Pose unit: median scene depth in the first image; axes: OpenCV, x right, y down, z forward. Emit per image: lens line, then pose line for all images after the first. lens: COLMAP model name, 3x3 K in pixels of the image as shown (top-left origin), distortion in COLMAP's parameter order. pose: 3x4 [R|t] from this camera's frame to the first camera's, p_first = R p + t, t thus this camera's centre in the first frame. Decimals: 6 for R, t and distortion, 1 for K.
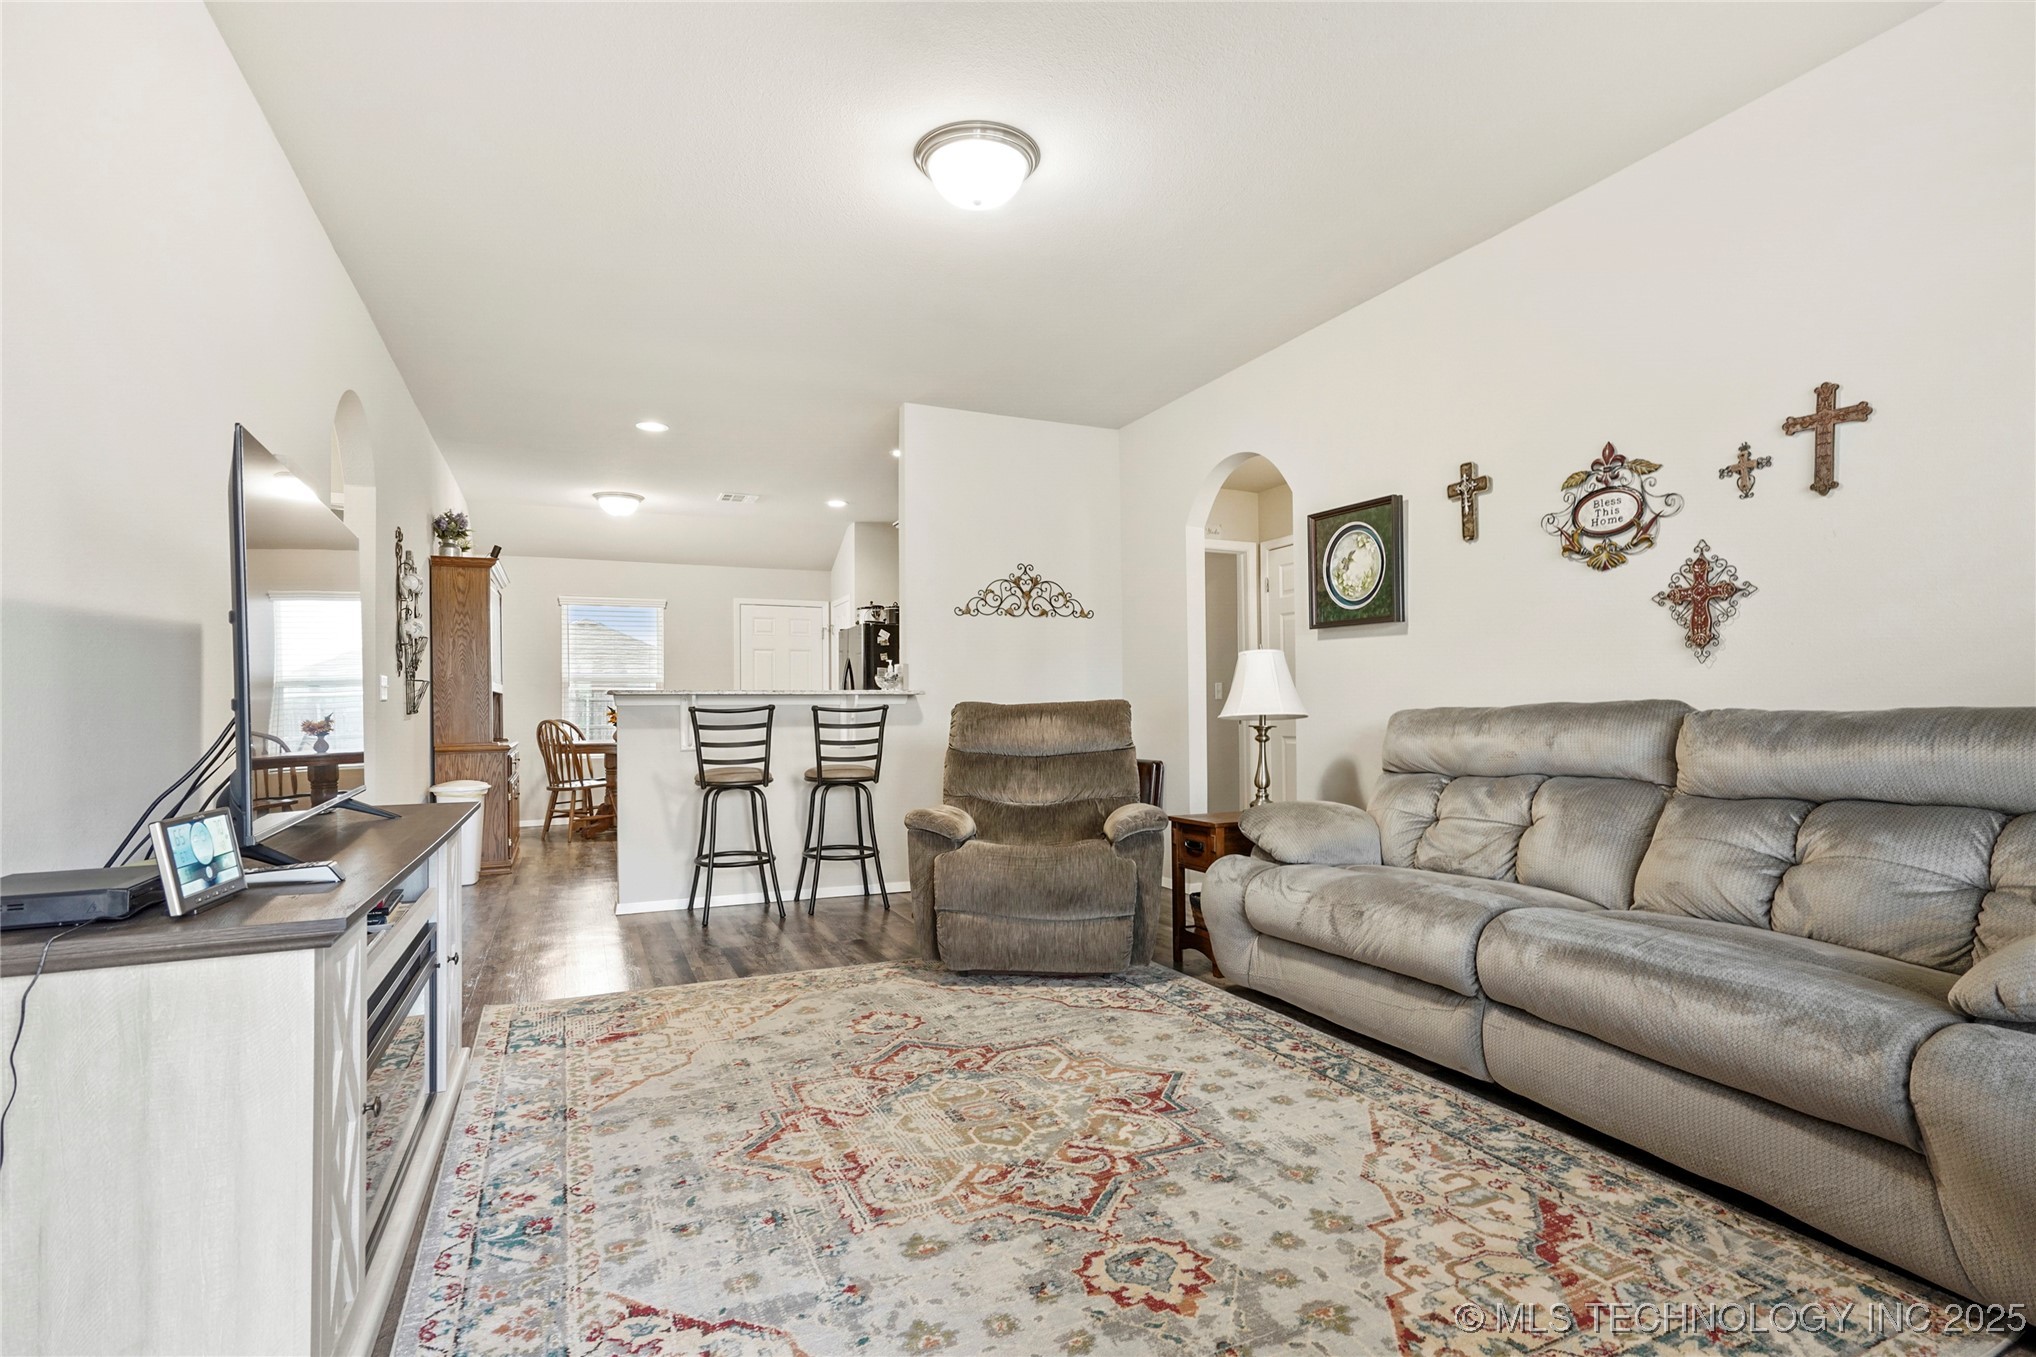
lens RADIAL K [[1017.4, 0, 1019.0], [0, 1017.4, 670.0], [0, 0, 1]] dist [-0.002887, 0.014307]
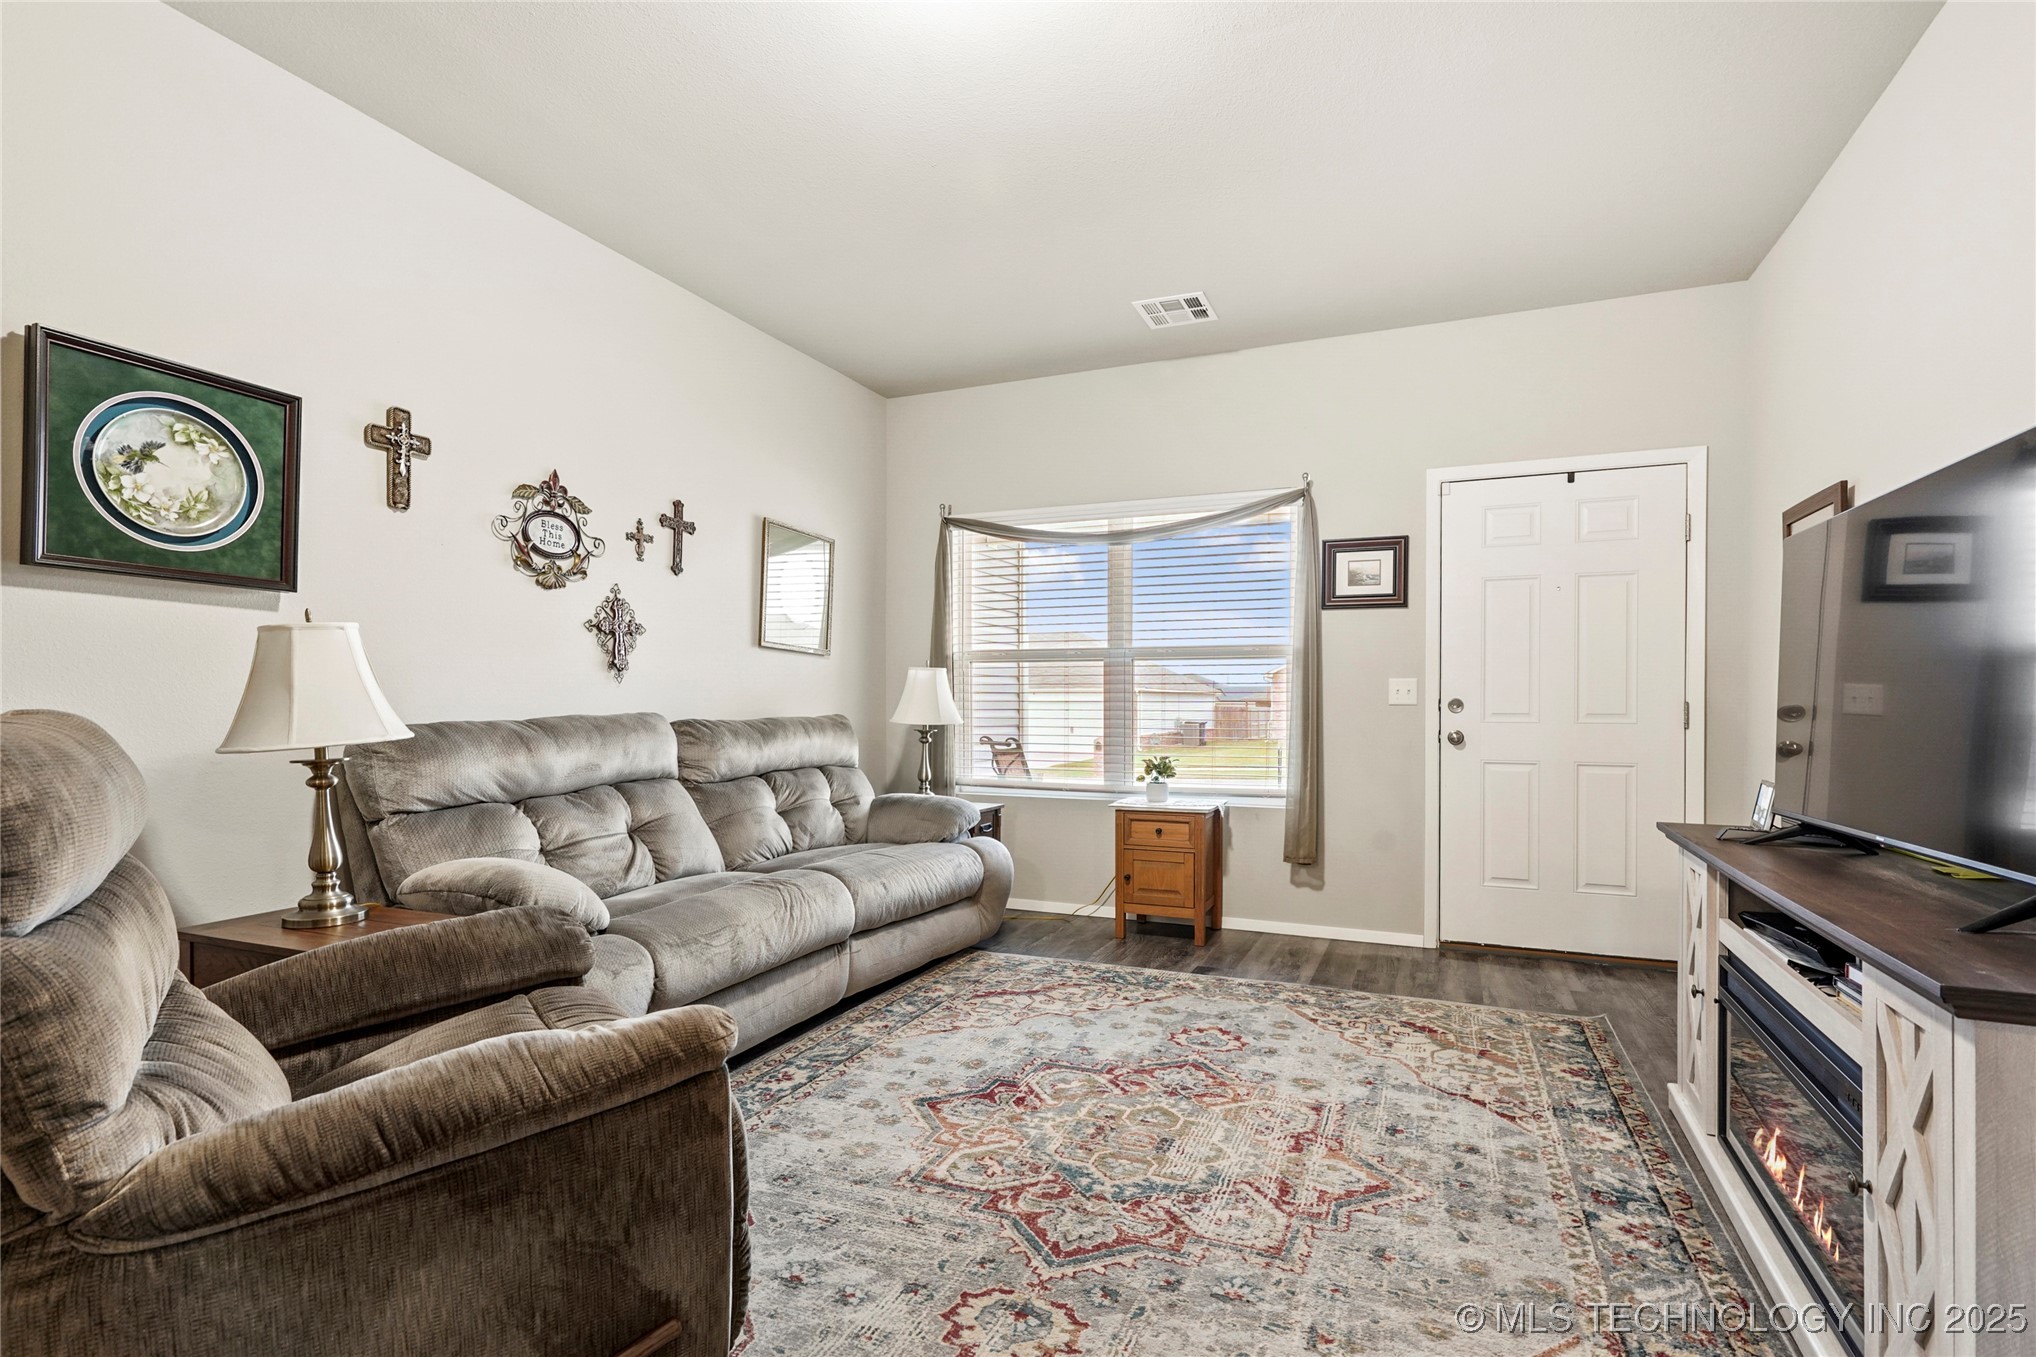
lens RADIAL K [[982.6, 0, 1028.9], [0, 982.6, 707.6], [0, 0, 1]] dist [-0.040636, 0.001589]
pose [[-0.682613, 0.011018, 0.730697, -0.509807], [-0.016218, 0.999412, -0.030221, 0.047785], [-0.730600, -0.032480, -0.682033, 1.364880]]
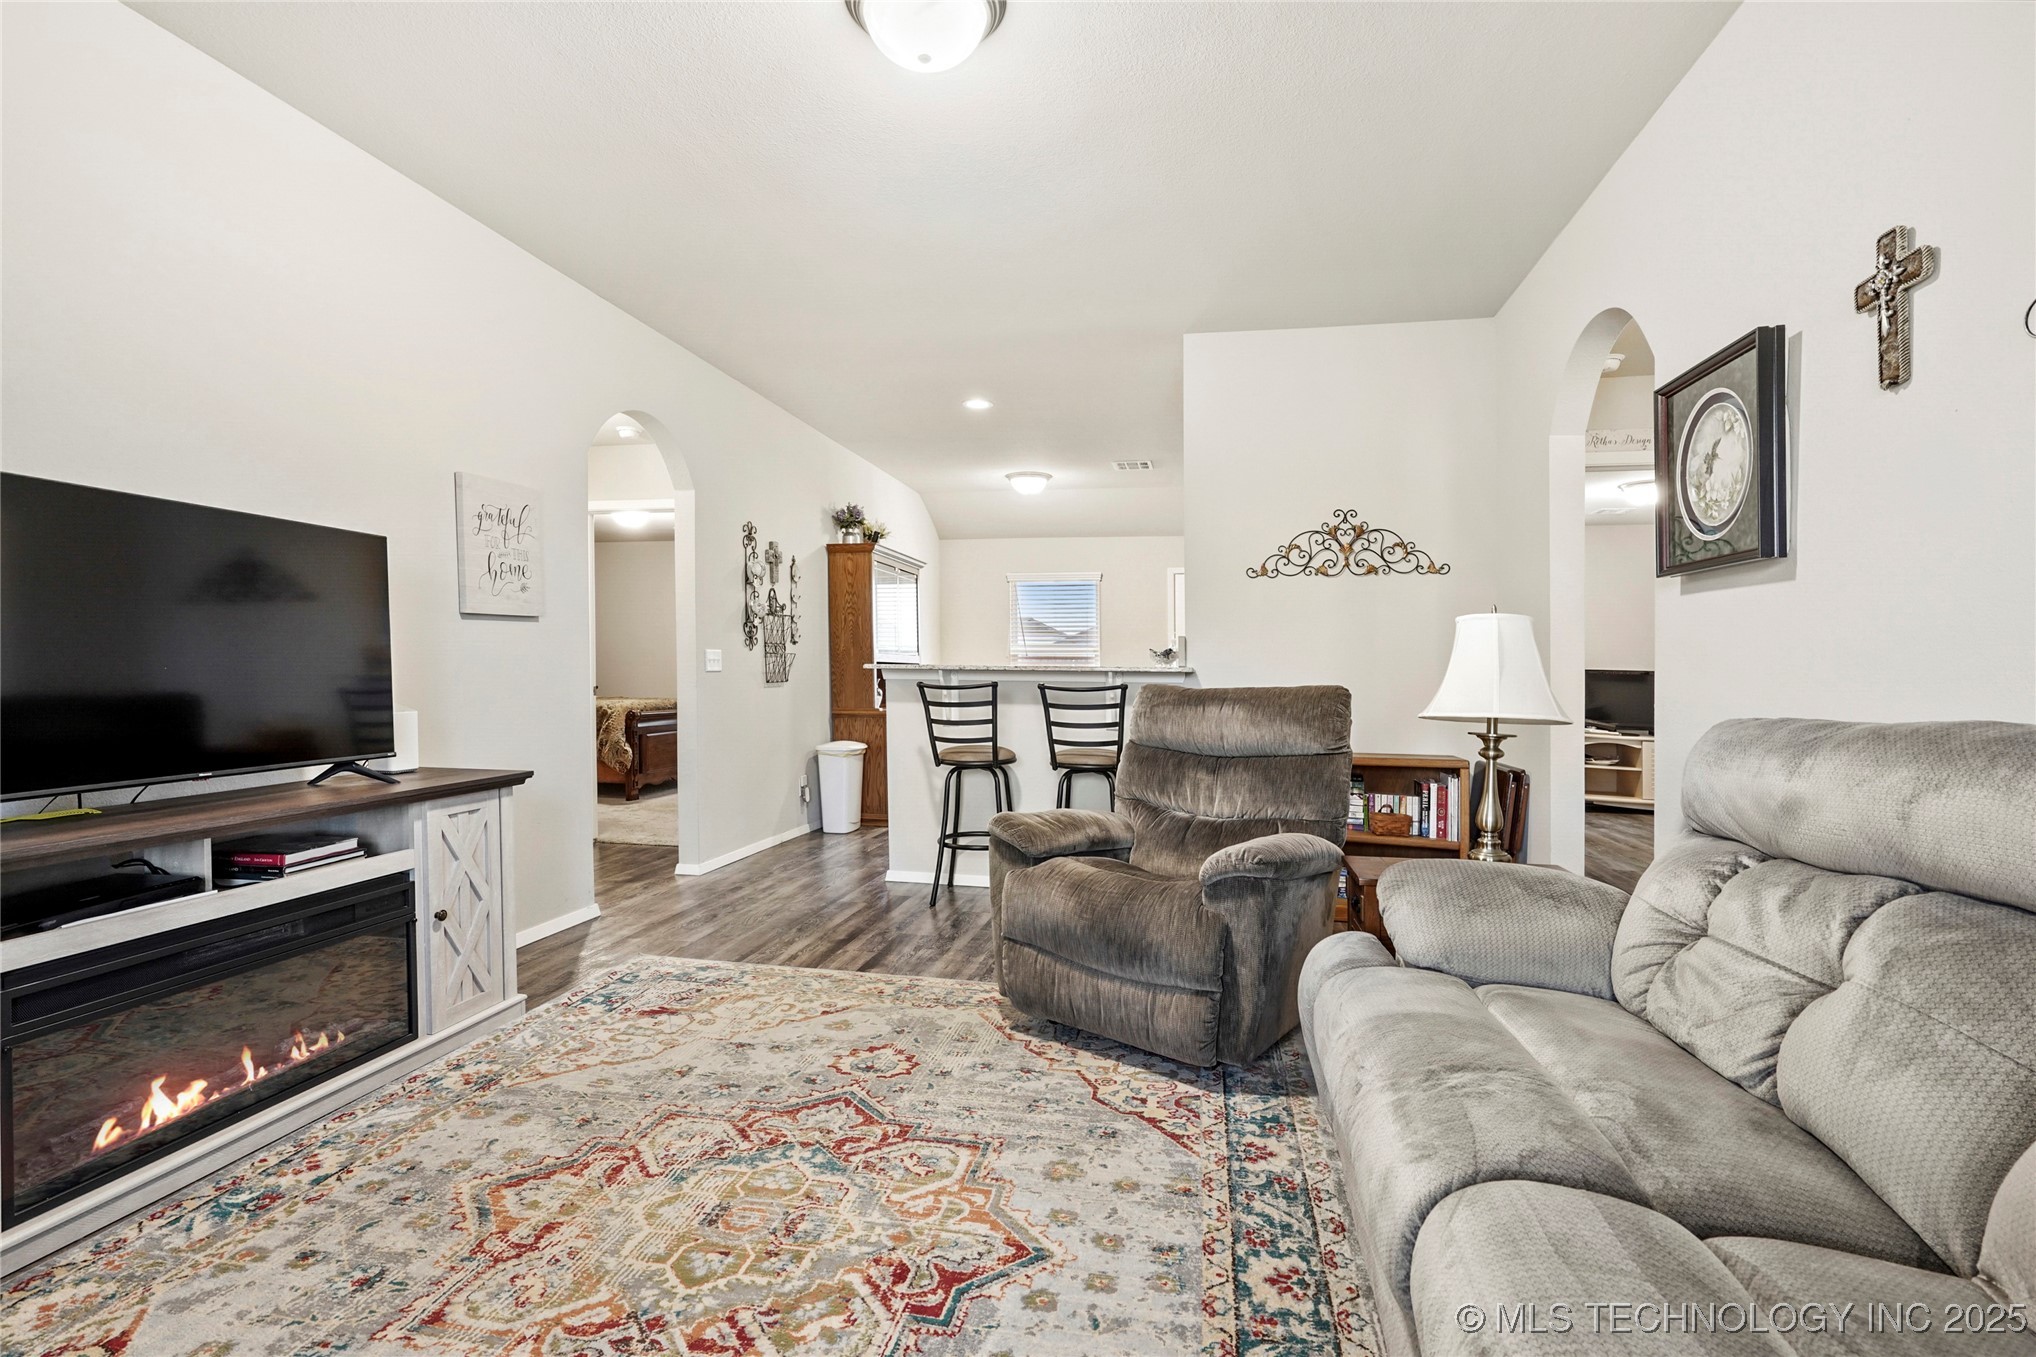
lens RADIAL K [[985.0, 0, 1013.7], [0, 985.0, 657.3], [0, 0, 1]] dist [0.000992, 0.013858]
pose [[0.809760, 0.006195, -0.586728, 0.453516], [0.004749, 0.999842, 0.017111, -0.005645], [0.586742, -0.016642, 0.809603, 0.412923]]
